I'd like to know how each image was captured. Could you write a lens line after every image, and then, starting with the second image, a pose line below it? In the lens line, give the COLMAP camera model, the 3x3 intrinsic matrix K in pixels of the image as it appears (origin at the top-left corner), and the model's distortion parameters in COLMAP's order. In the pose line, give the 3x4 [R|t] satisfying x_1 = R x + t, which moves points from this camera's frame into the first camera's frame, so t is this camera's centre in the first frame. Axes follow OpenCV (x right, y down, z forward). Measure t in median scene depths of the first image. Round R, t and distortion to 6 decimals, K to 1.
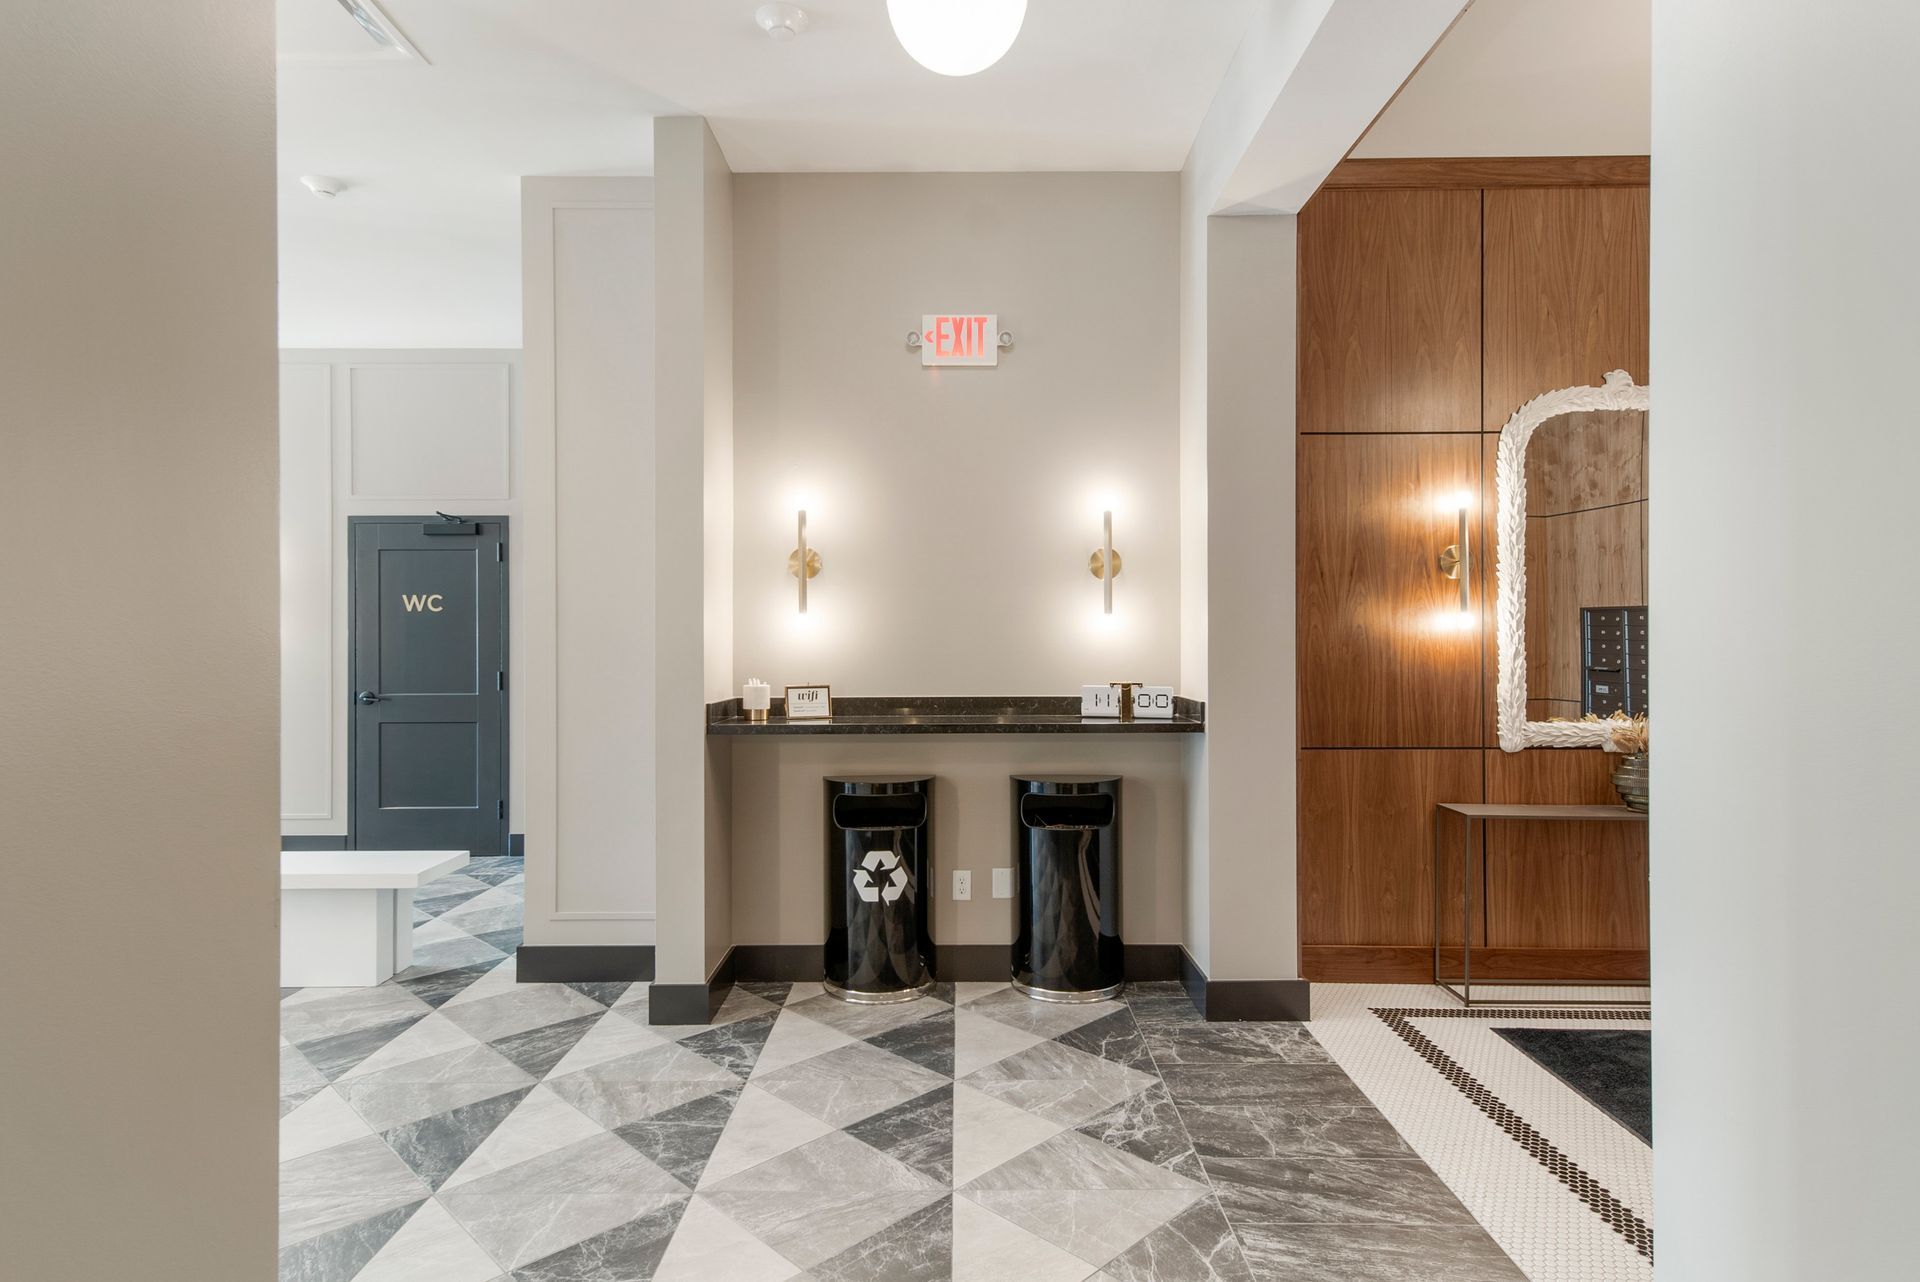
lens RADIAL K [[1026.0, 0, 960.4], [0, 1026.0, 653.2], [0, 0, 1]] dist [0.013385, -0.000364]
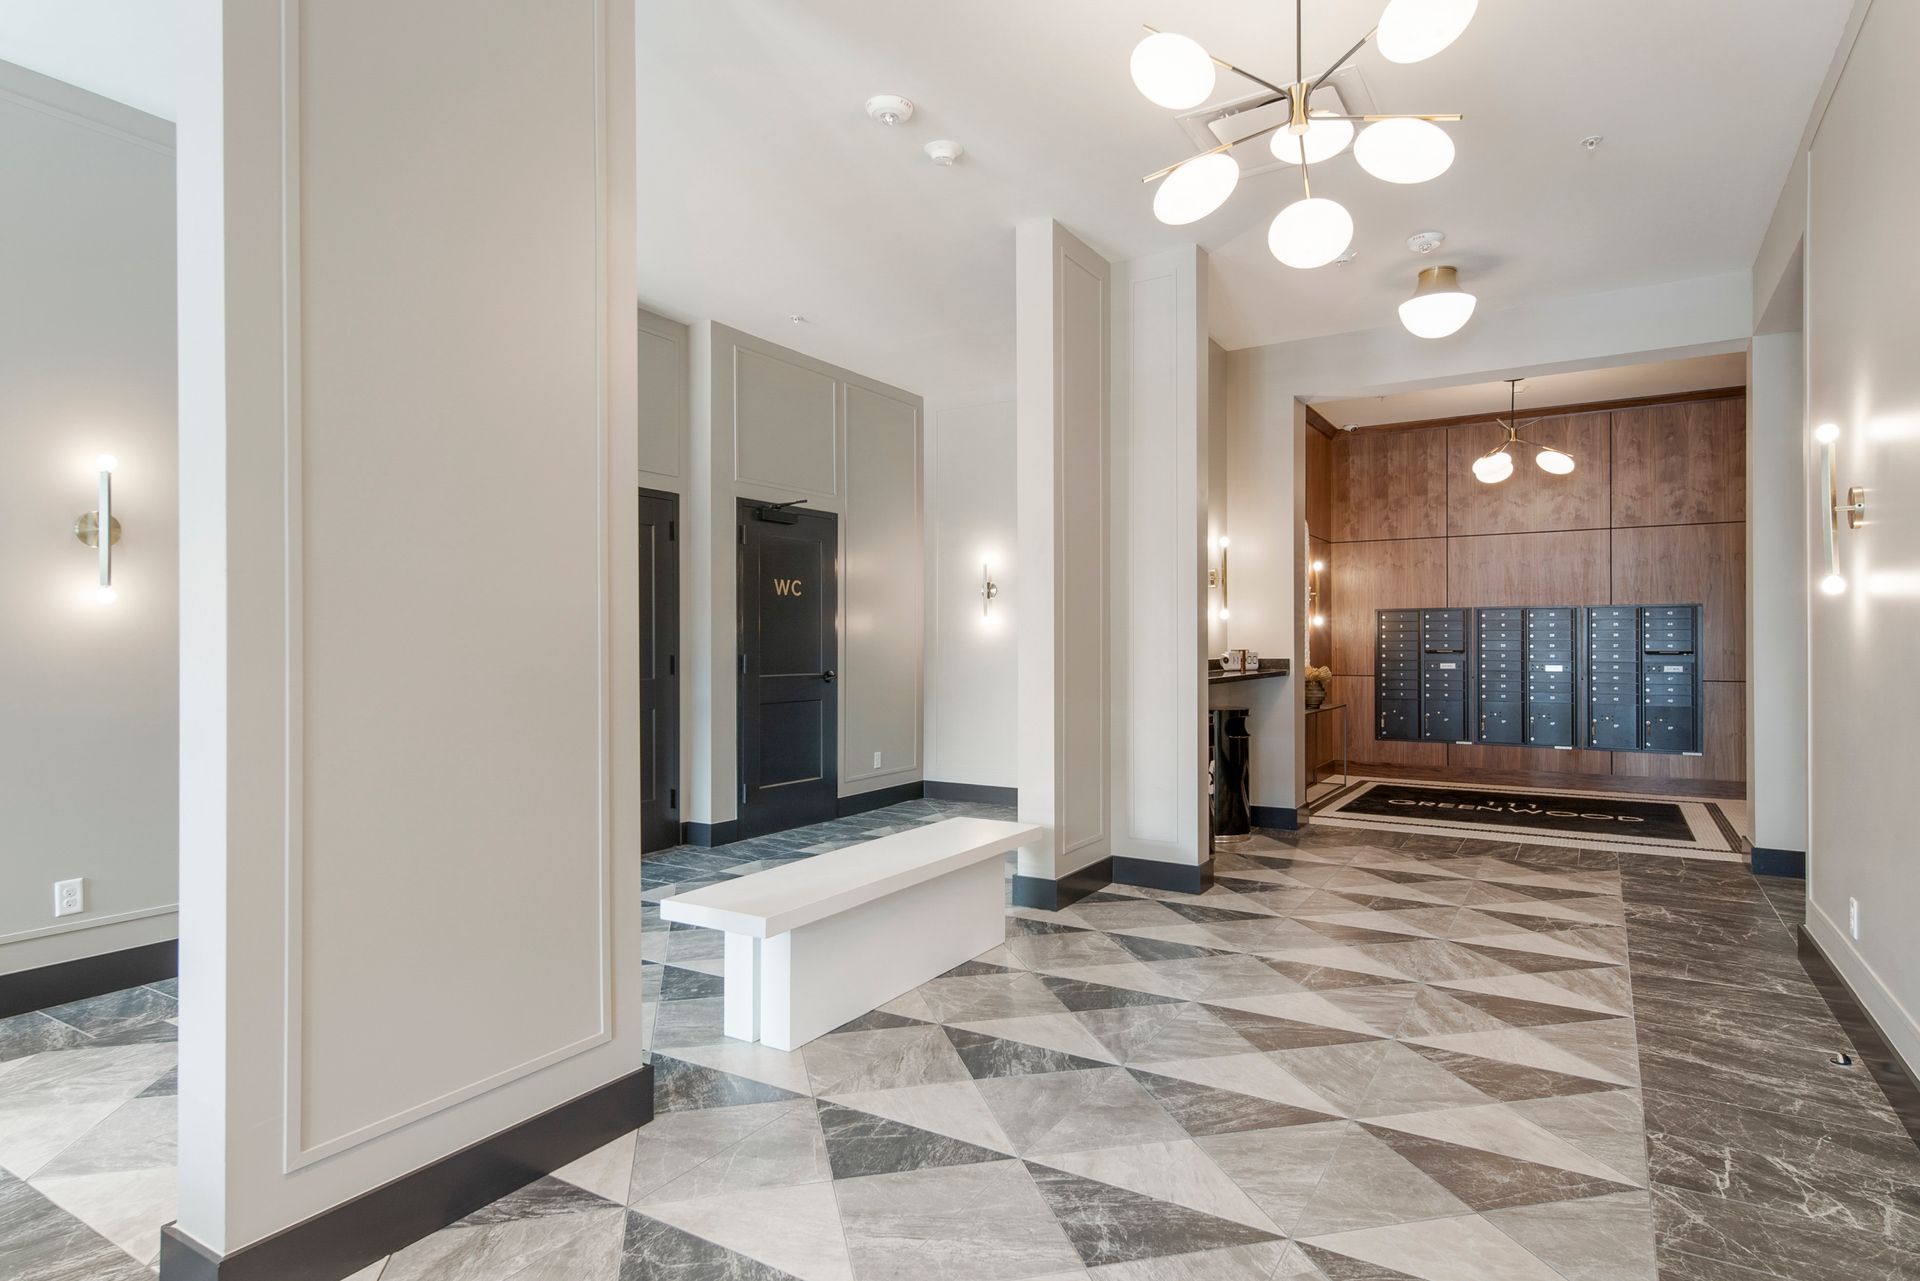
lens RADIAL K [[1025.8, 0, 950.6], [0, 1025.8, 641.5], [0, 0, 1]] dist [0.016189, -0.001337]
pose [[0.529168, -0.000280, 0.848517, -1.500135], [0.010090, 0.999931, -0.005963, 0.019069], [-0.848457, 0.011717, 0.529134, 0.486977]]
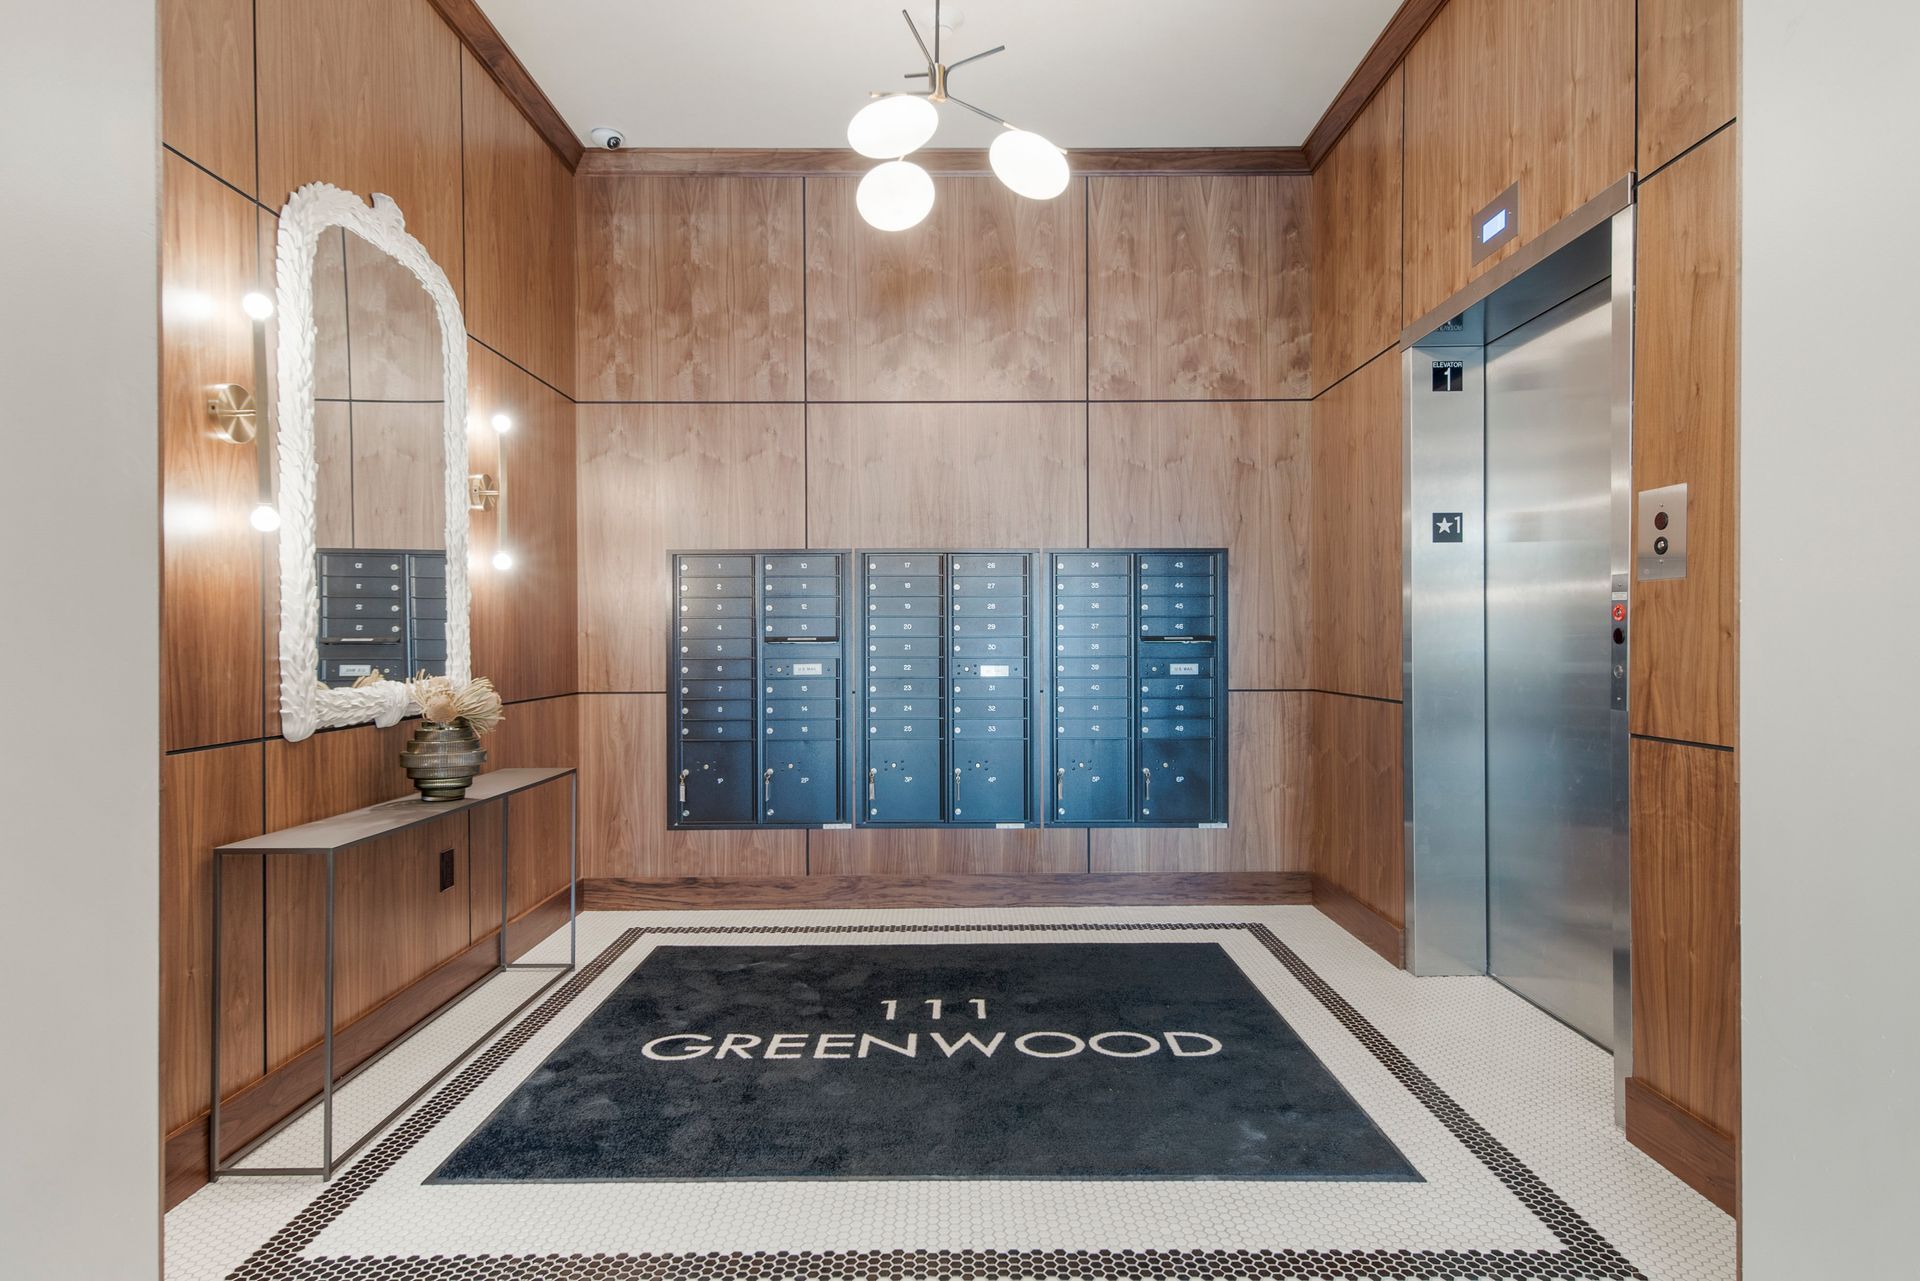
lens RADIAL K [[1025.8, 0, 950.6], [0, 1025.8, 641.5], [0, 0, 1]] dist [0.016189, -0.001337]
pose [[-0.002883, -0.001787, 0.999994, -0.088340], [0.014058, 0.999900, 0.001828, 0.041081], [-0.999897, 0.014063, -0.002858, 0.608883]]
